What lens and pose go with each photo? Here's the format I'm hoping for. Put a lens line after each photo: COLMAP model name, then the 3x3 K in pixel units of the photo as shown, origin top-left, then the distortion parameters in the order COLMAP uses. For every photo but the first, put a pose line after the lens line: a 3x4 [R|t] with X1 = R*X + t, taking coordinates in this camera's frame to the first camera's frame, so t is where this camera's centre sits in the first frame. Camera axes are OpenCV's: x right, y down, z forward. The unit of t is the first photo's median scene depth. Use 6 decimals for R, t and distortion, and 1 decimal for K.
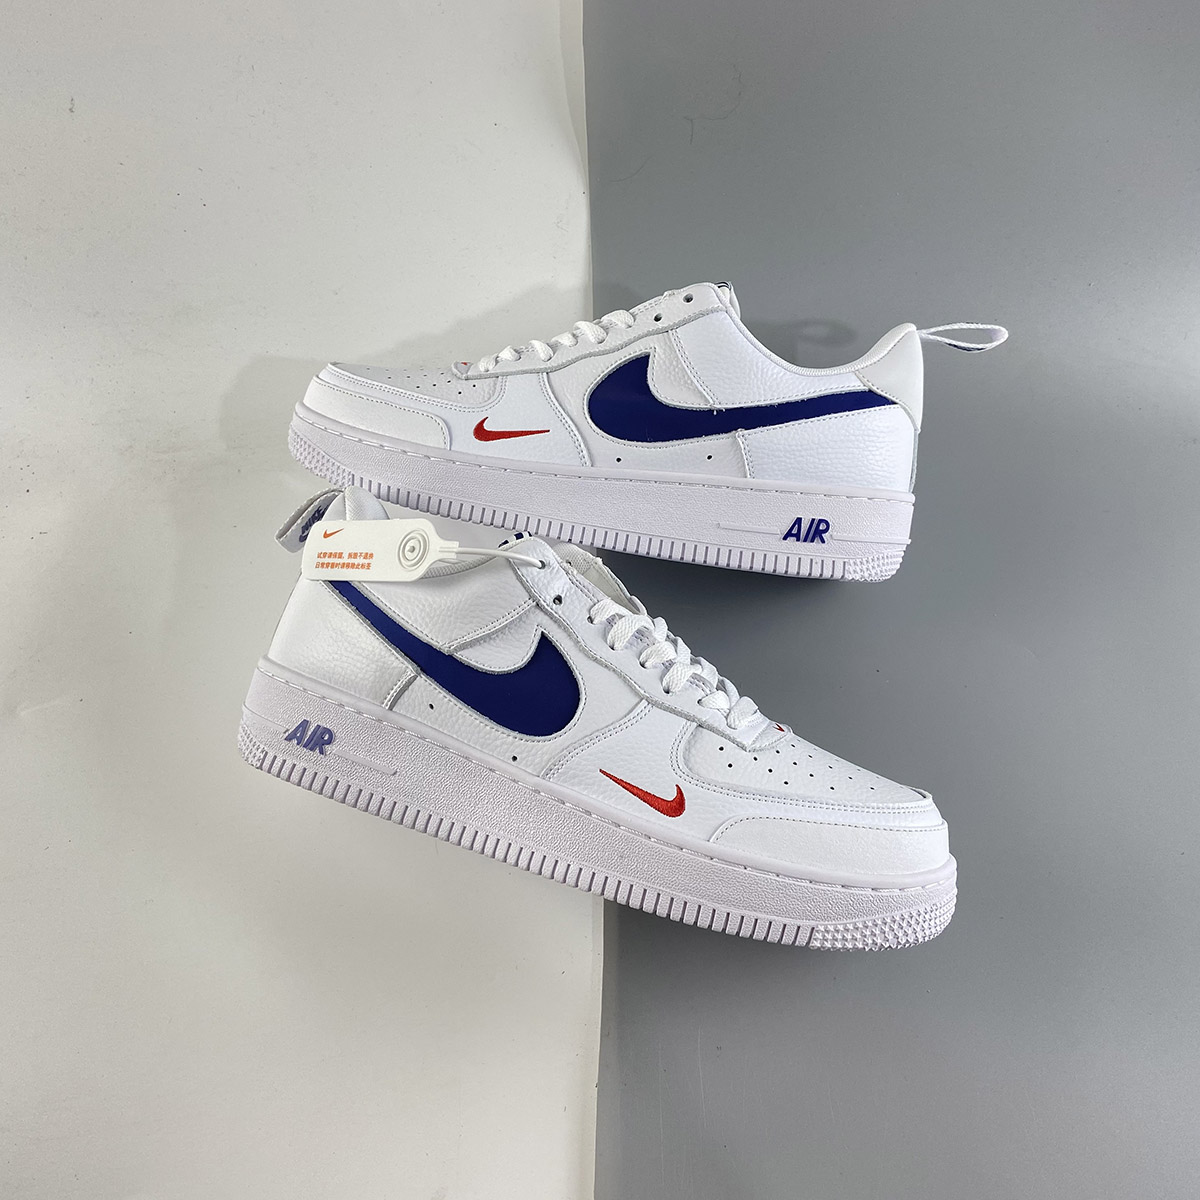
lens RADIAL K [[1262.0, 0, 625.6], [0, 1262.0, 608.5], [0, 0, 1]] dist [0.097210, 0.000000]
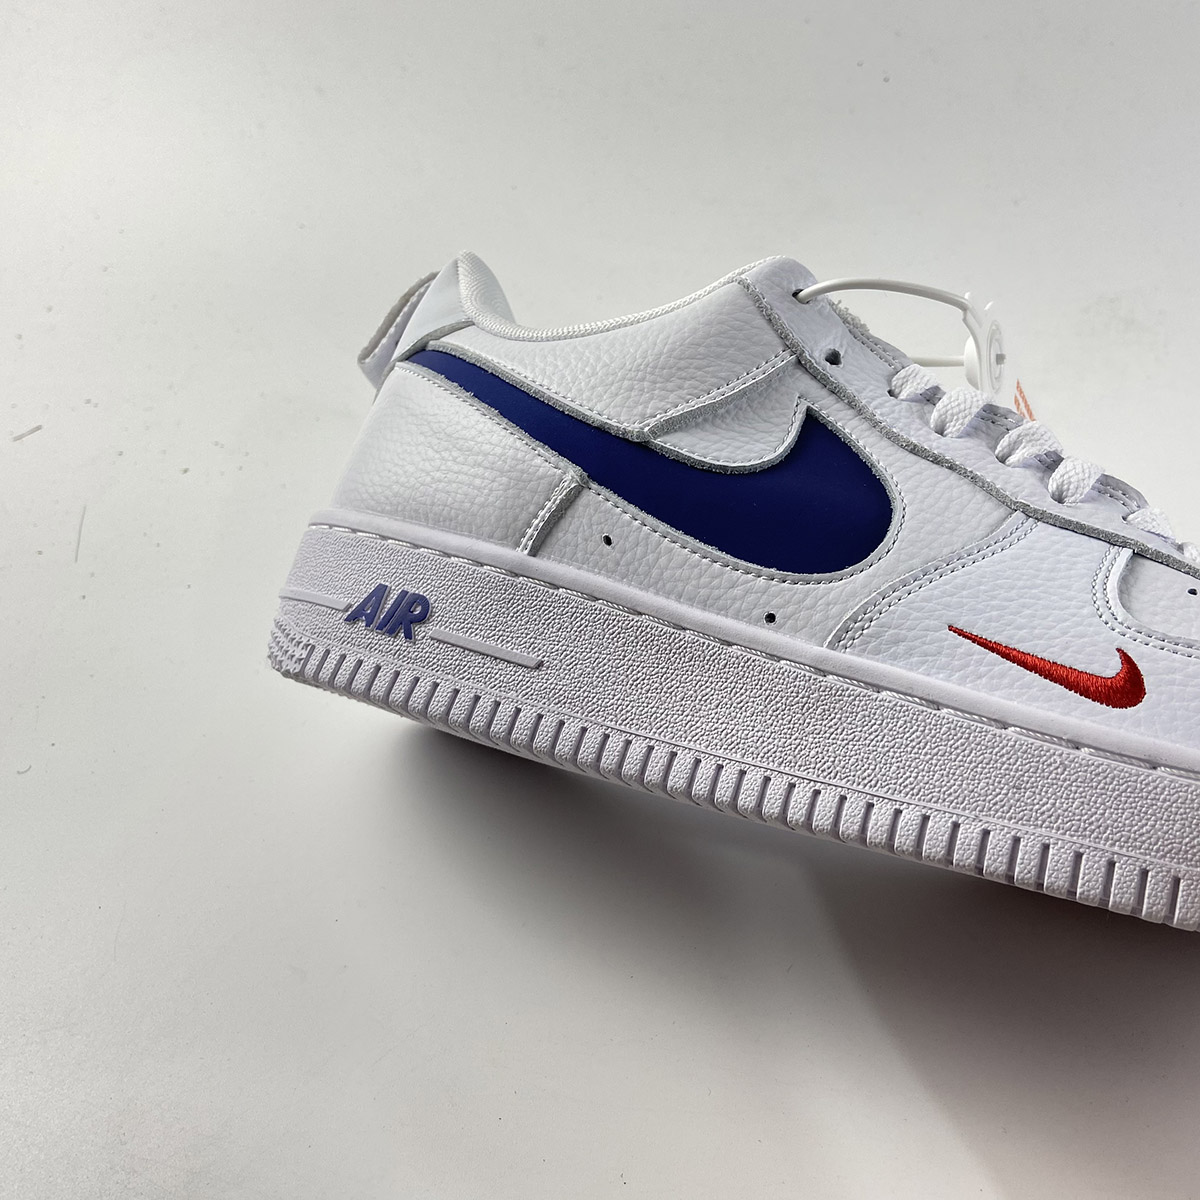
lens RADIAL K [[1262.0, 0, 599.4], [0, 1262.0, 602.1], [0, 0, 1]] dist [0.097210, 0.000000]
pose [[0.996904, -0.008884, -0.078123, -0.115509], [-0.004960, 0.984511, -0.175255, 0.200616], [0.078470, 0.175100, 0.981419, 0.472818]]
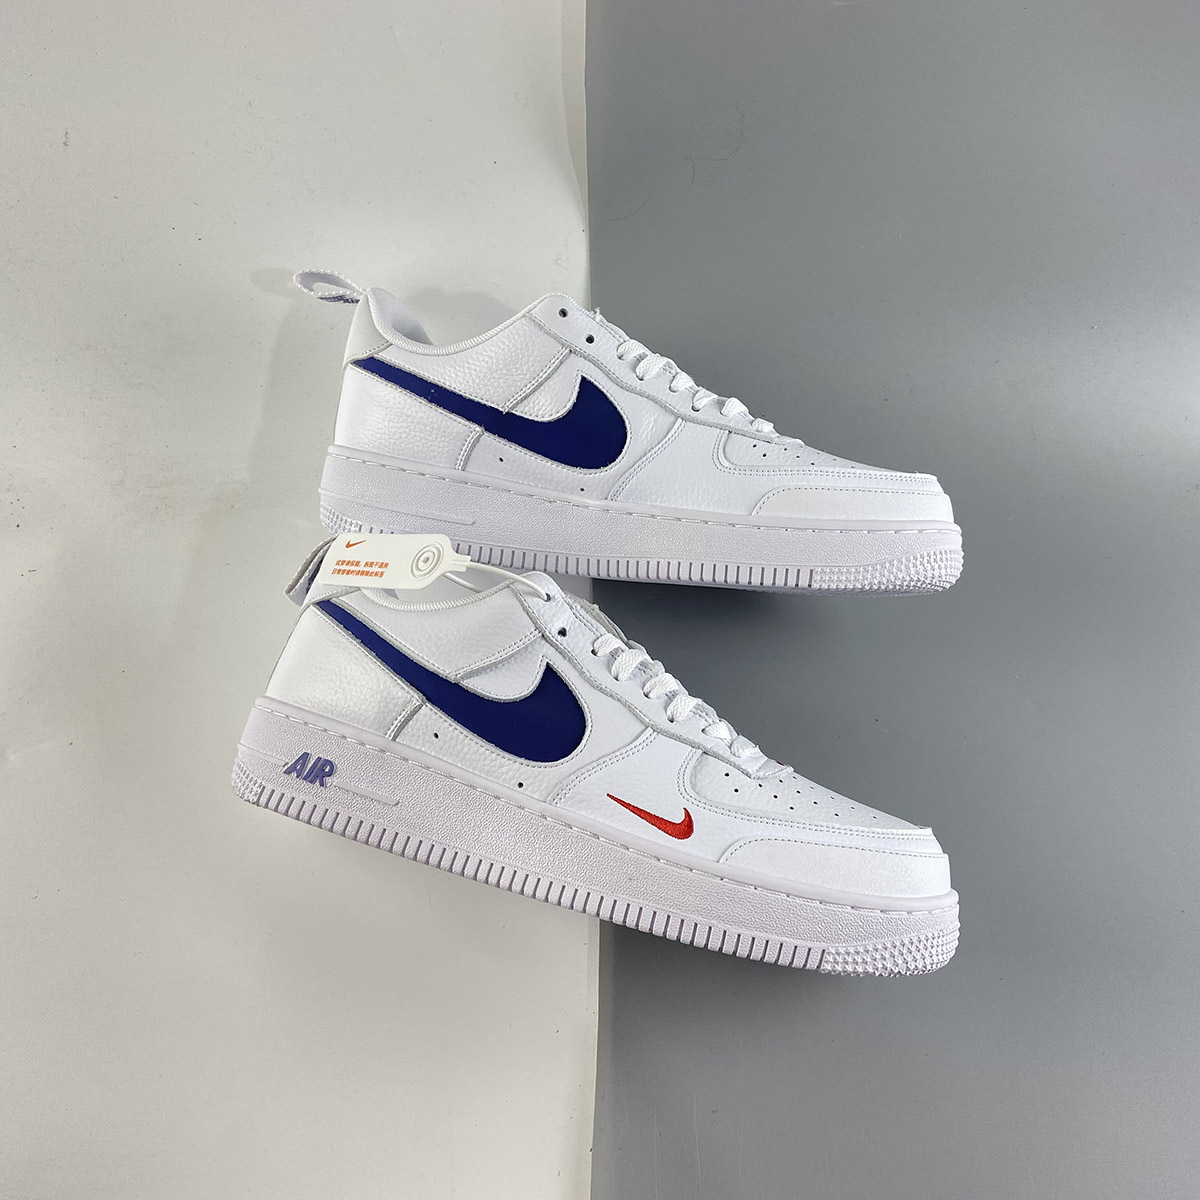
lens RADIAL K [[1262.0, 0, 620.8], [0, 1262.0, 608.7], [0, 0, 1]] dist [0.097210, 0.000000]
pose [[0.998672, 0.009281, 0.050672, -0.059679], [-0.002759, 0.991863, -0.127283, 0.105716], [-0.051441, 0.126974, 0.990571, -0.011237]]
